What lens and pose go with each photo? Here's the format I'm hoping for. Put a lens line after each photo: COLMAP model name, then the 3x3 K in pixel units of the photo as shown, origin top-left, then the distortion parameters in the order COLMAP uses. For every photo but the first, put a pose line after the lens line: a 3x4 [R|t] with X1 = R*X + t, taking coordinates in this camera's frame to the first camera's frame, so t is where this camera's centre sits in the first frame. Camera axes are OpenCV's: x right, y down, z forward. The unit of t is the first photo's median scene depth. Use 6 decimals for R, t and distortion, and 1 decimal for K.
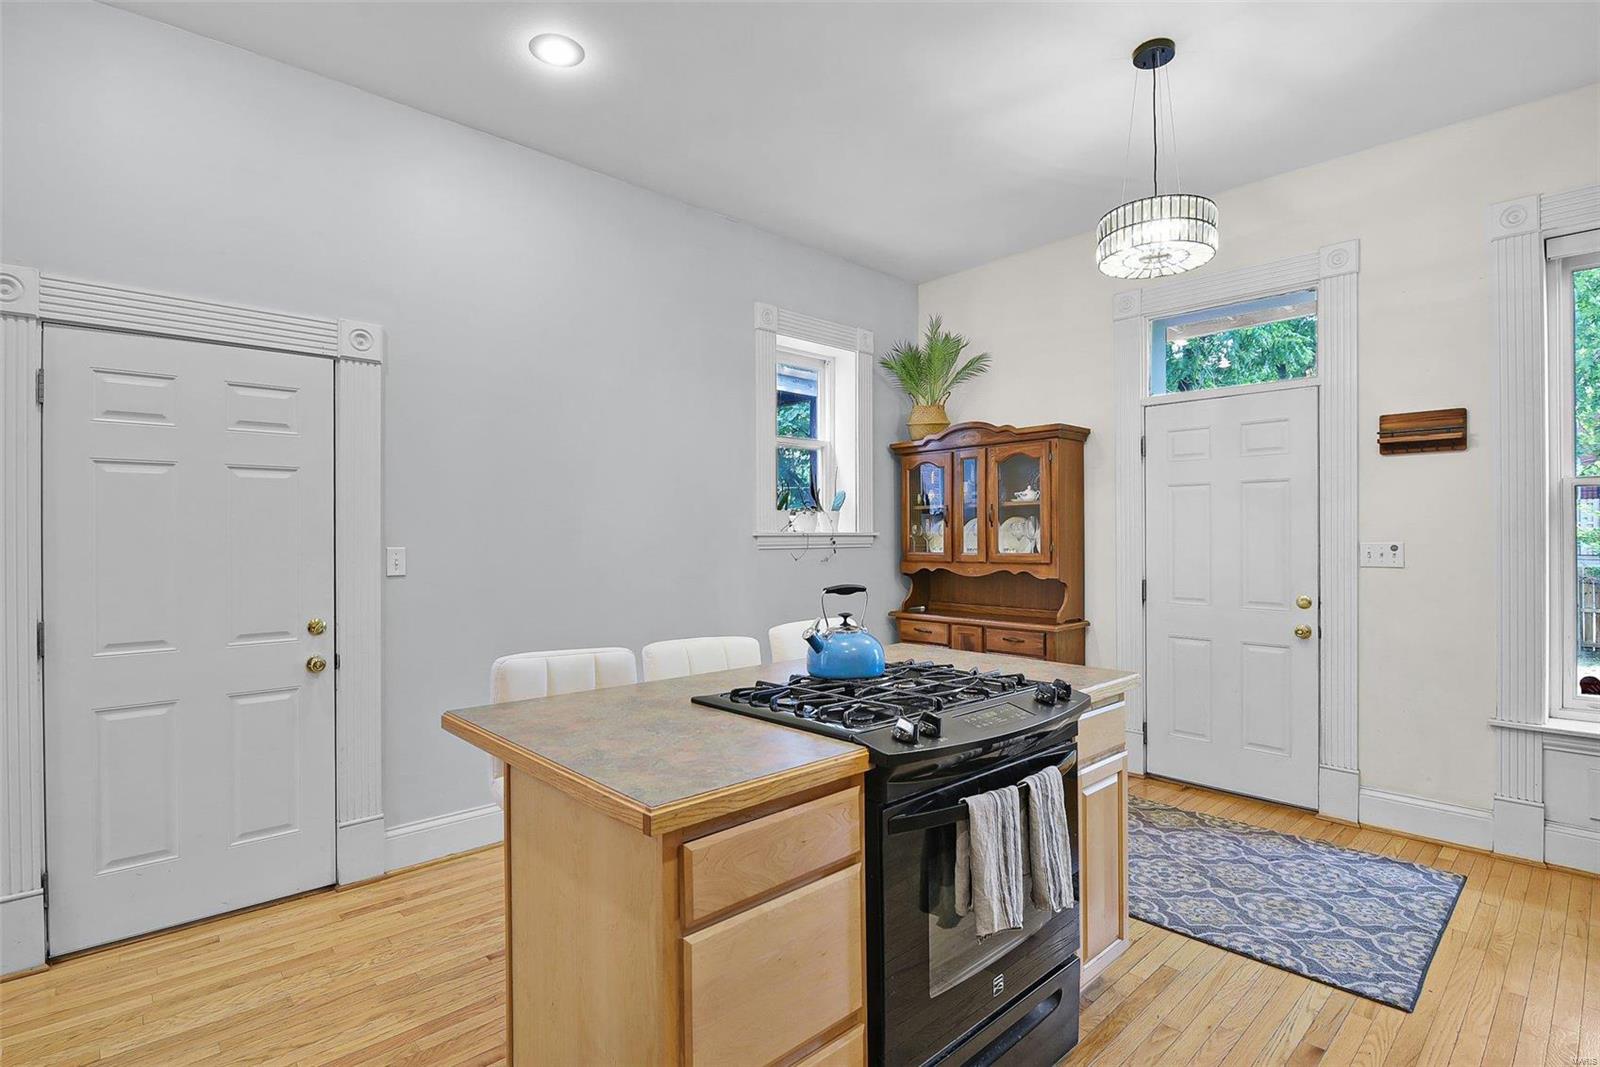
lens RADIAL K [[760.1, 0, 800.0], [0, 760.1, 533.5], [0, 0, 1]] dist [-0.000112, -0.000513]
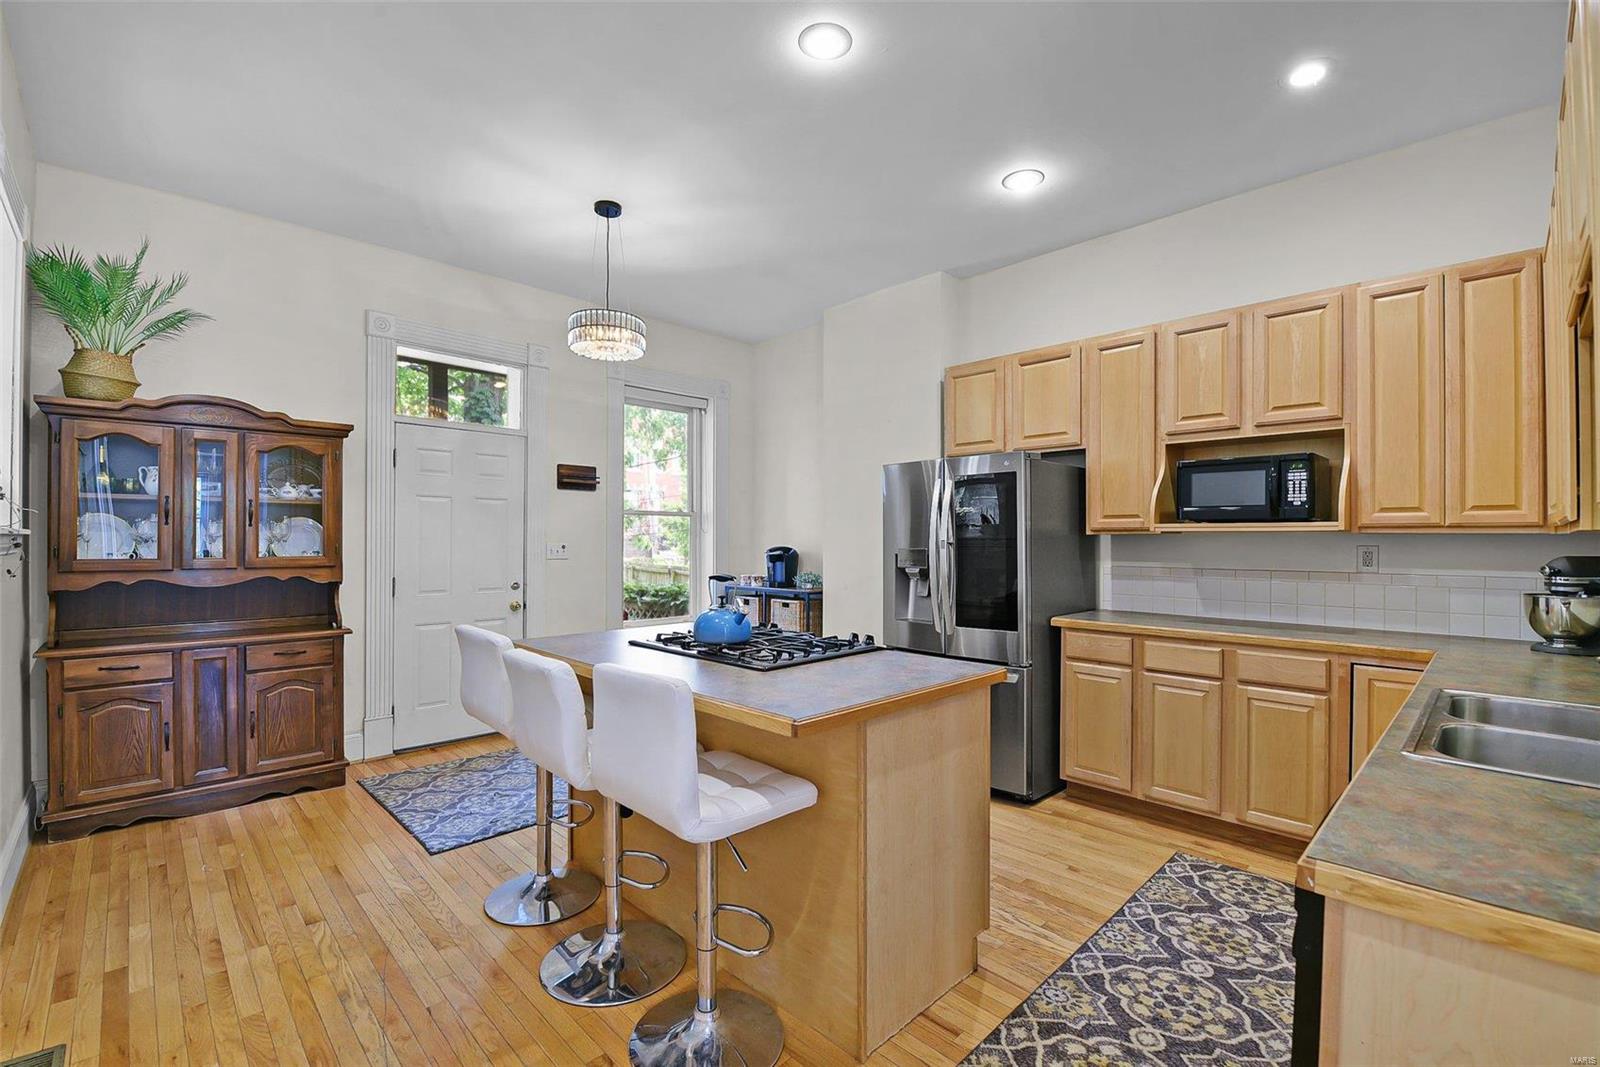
lens RADIAL K [[703.6, 0, 773.6], [0, 703.6, 534.2], [0, 0, 1]] dist [-0.014550, -0.000134]
pose [[-0.004022, 0.013986, 0.999894, -0.559353], [-0.005597, 0.999886, -0.014008, 0.008052], [-0.999976, -0.005653, -0.003944, 0.435949]]
